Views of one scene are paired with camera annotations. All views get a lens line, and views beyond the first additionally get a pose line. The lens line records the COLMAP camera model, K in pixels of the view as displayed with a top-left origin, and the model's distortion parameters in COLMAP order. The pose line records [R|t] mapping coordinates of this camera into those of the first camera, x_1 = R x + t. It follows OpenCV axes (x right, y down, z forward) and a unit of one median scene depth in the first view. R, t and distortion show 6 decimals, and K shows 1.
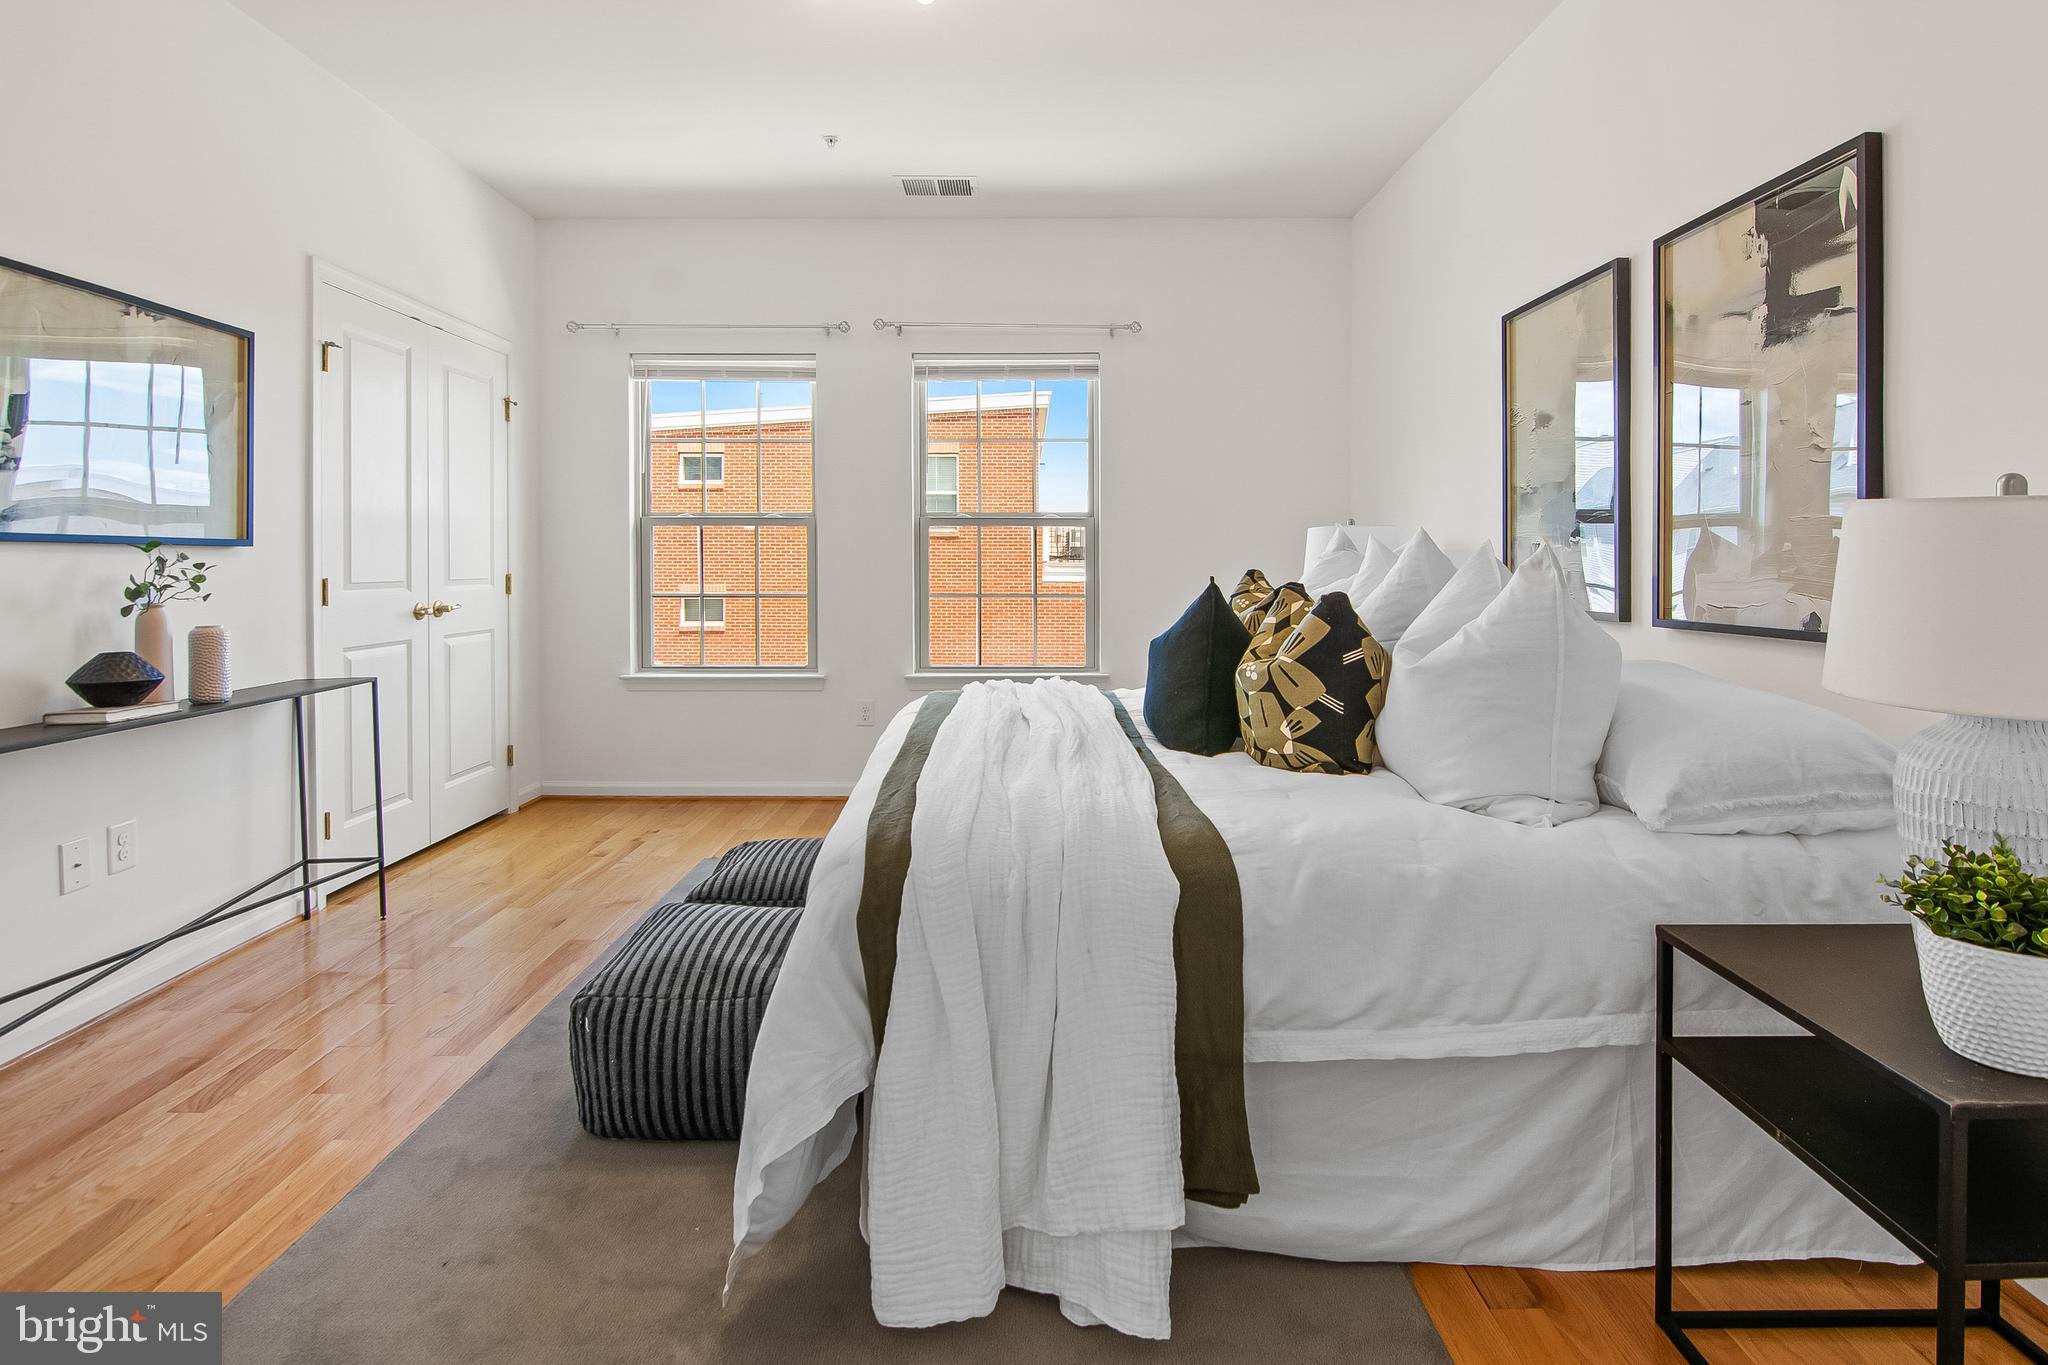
lens RADIAL K [[1026.8, 0, 1019.9], [0, 1026.8, 573.3], [0, 0, 1]] dist [-0.013390, -0.001292]
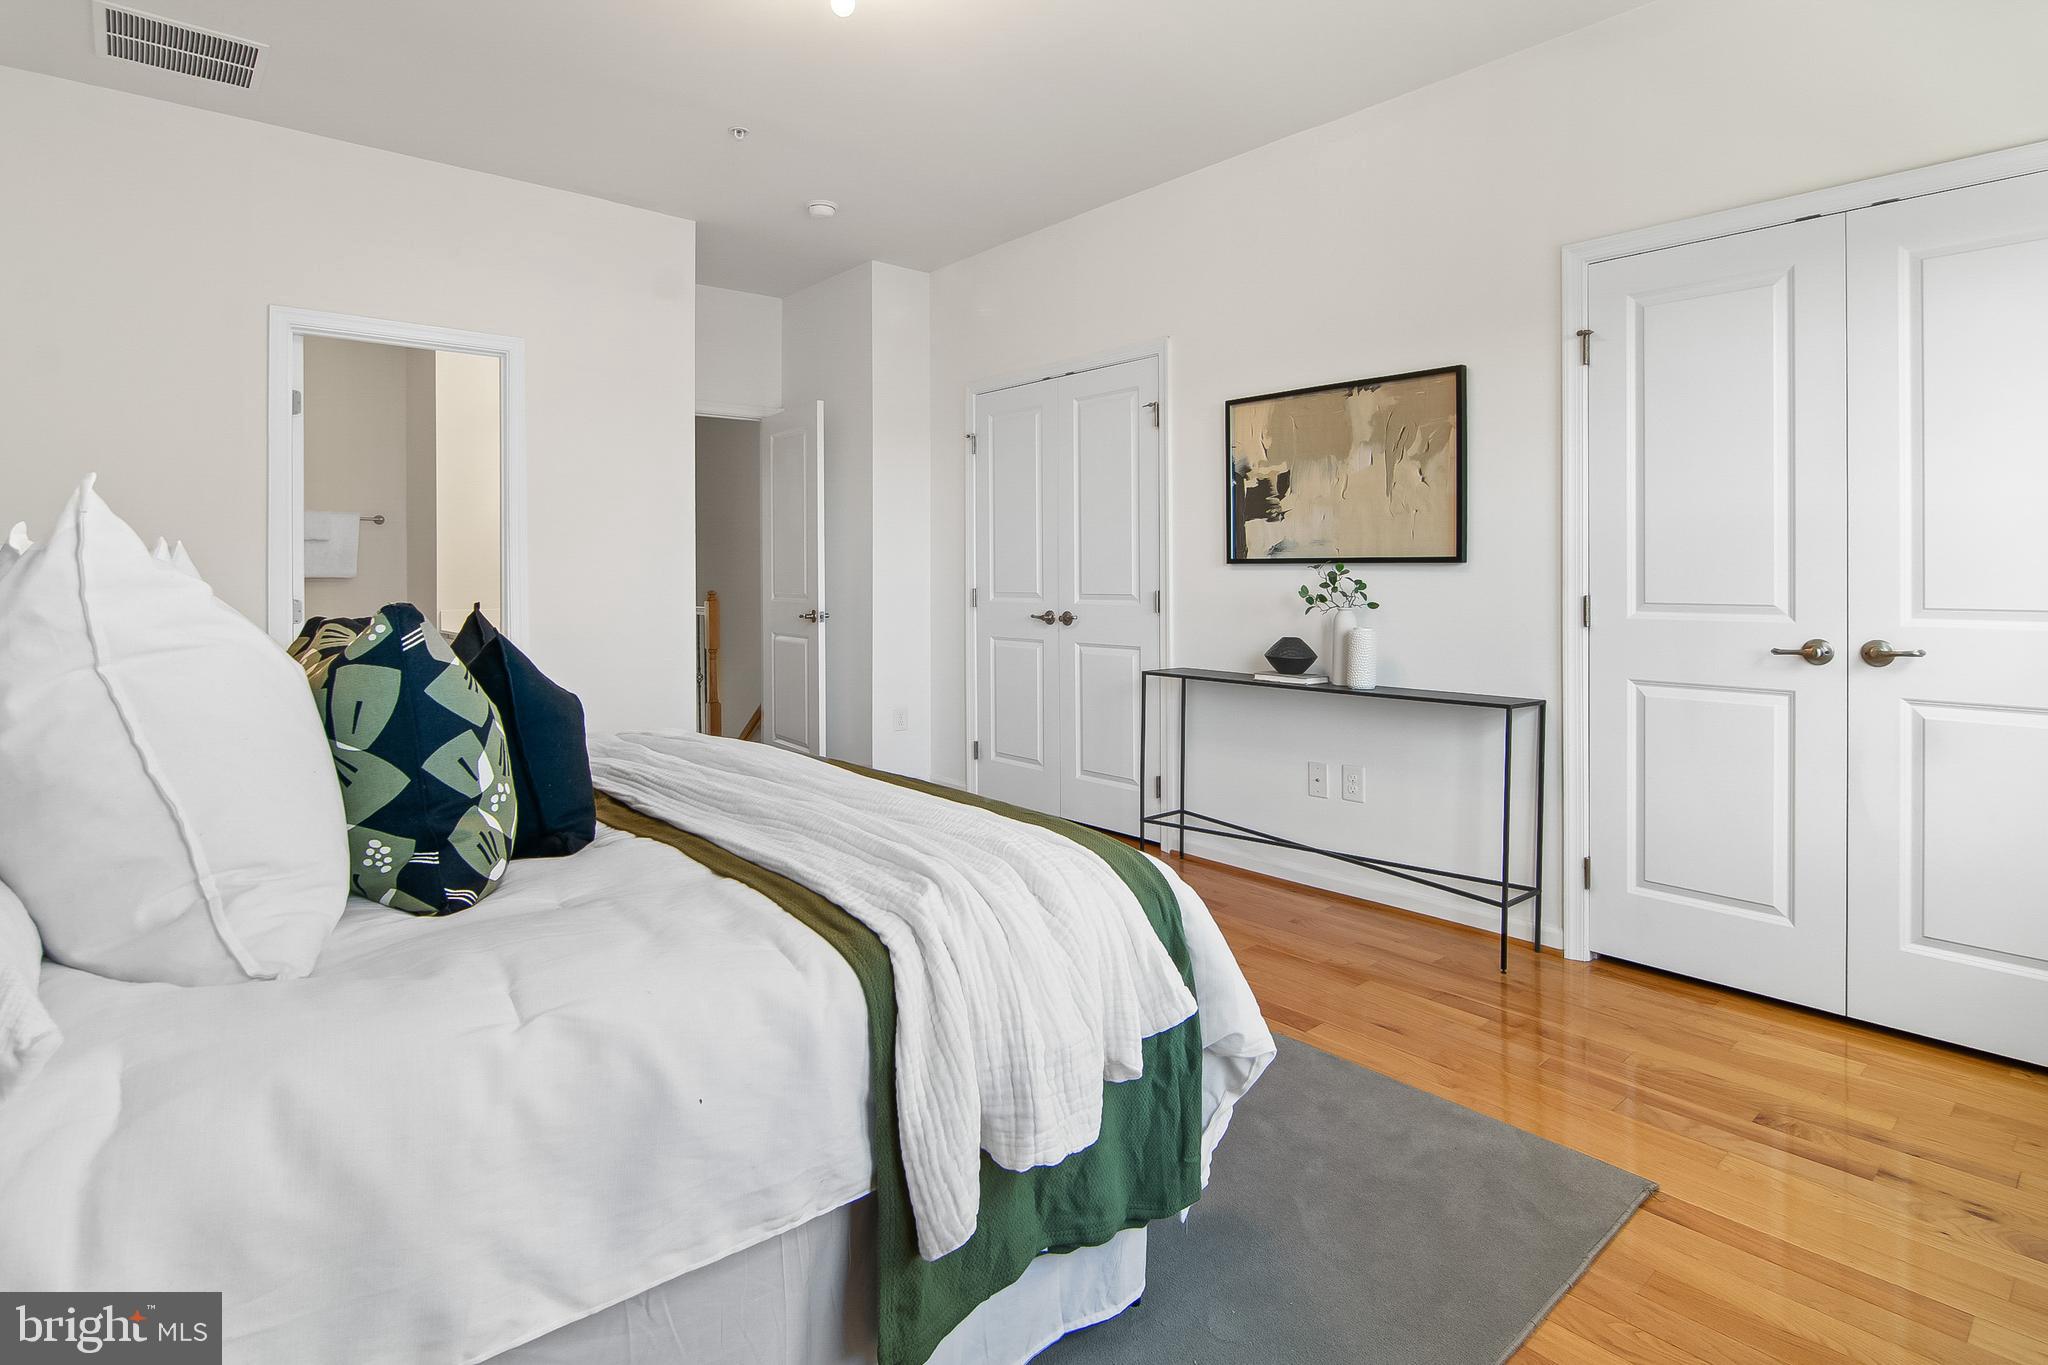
lens RADIAL K [[1028.1, 0, 1022.4], [0, 1028.1, 566.9], [0, 0, 1]] dist [-0.001478, -0.009006]
pose [[-0.746222, -0.001888, -0.665694, 0.441293], [-0.005484, 0.999979, 0.003312, -0.031716], [0.665674, 0.006122, -0.746217, 2.075391]]
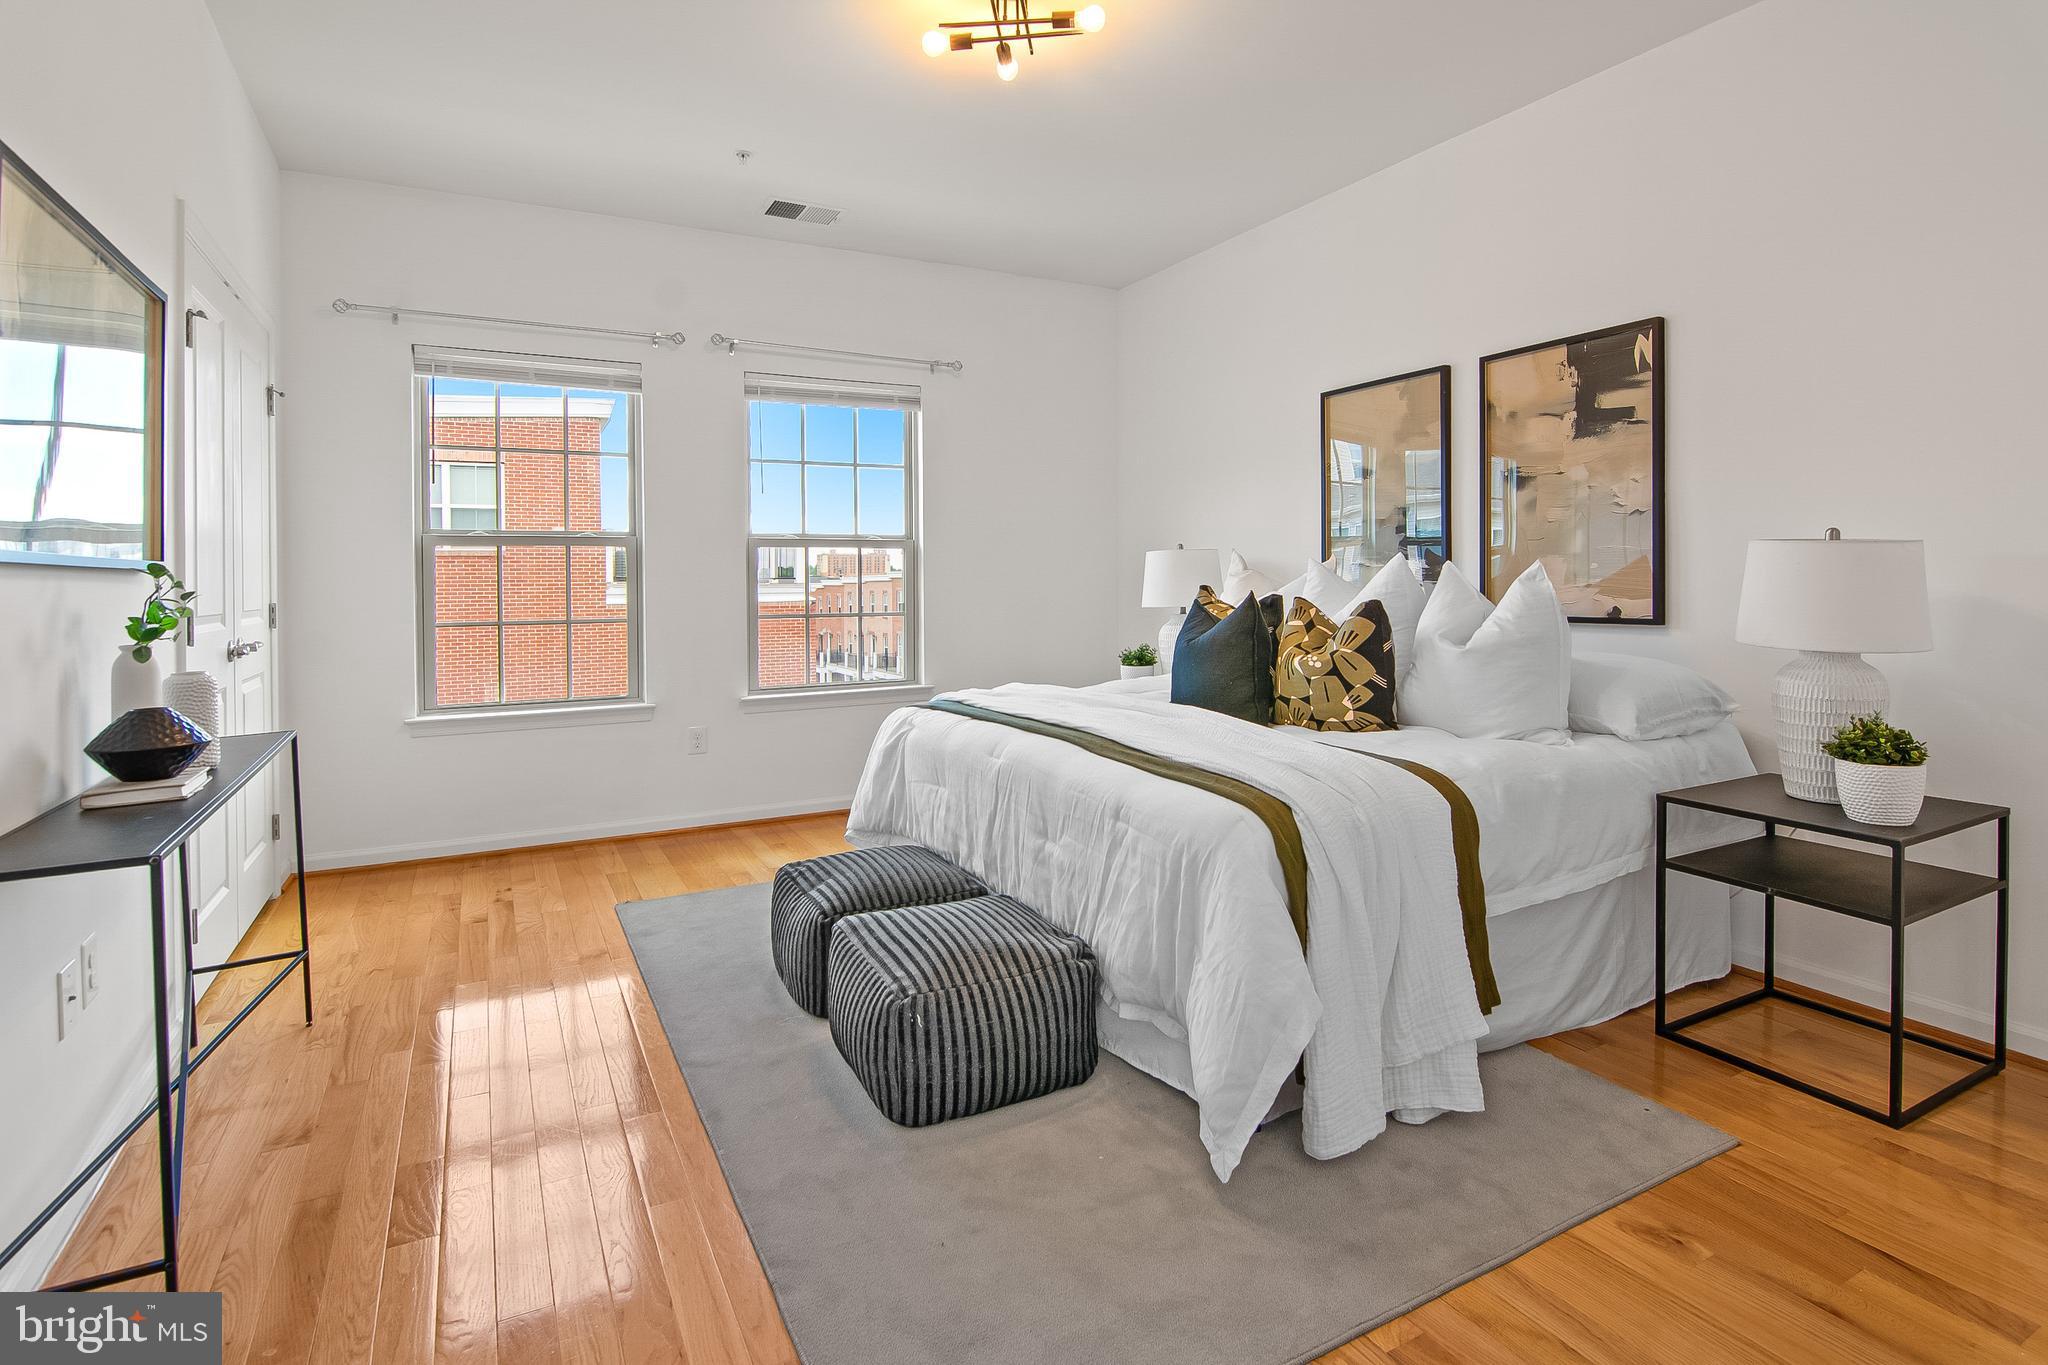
lens RADIAL K [[1026.5, 0, 1025.1], [0, 1026.5, 593.0], [0, 0, 1]] dist [-0.012705, -0.001272]
pose [[0.882242, -0.014952, 0.470559, -0.744839], [0.015009, 0.999881, 0.003631, -0.002629], [-0.470557, 0.003860, 0.882361, 0.010989]]
